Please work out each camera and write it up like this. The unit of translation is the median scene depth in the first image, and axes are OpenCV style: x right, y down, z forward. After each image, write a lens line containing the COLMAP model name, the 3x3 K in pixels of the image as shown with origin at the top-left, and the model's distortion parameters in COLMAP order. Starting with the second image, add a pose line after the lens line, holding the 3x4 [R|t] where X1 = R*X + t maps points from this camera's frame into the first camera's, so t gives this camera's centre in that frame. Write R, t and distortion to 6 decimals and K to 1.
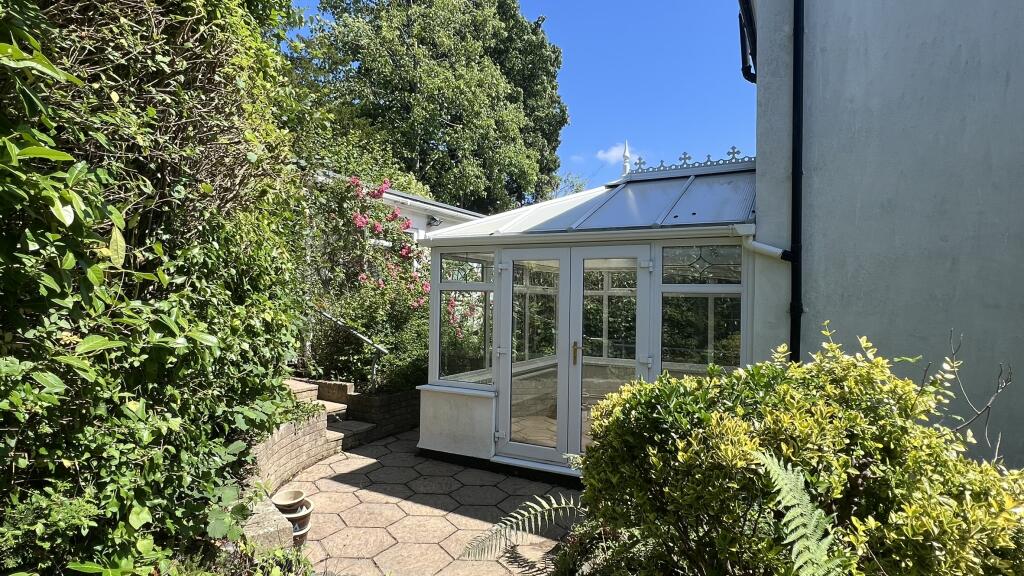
lens RADIAL K [[562.2, 0, 510.6], [0, 562.2, 287.4], [0, 0, 1]] dist [0.000140, 0.001204]
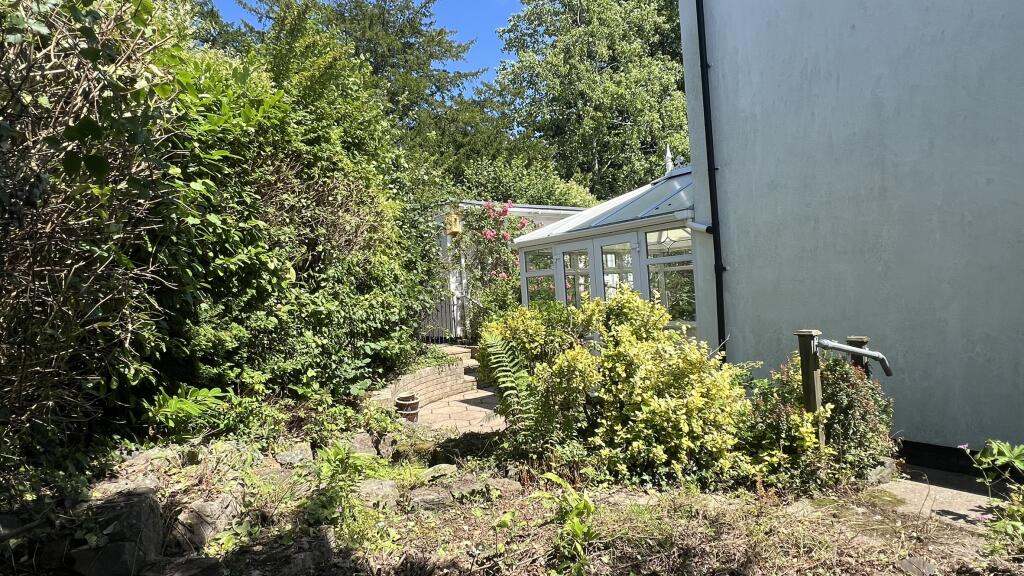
lens RADIAL K [[562.2, 0, 512.4], [0, 562.2, 288.5], [0, 0, 1]] dist [0.000140, 0.001204]
pose [[0.906961, -0.083130, -0.412930, 1.092674], [0.090950, 0.995855, -0.000718, 0.077259], [0.411279, -0.036905, 0.910762, -0.833985]]
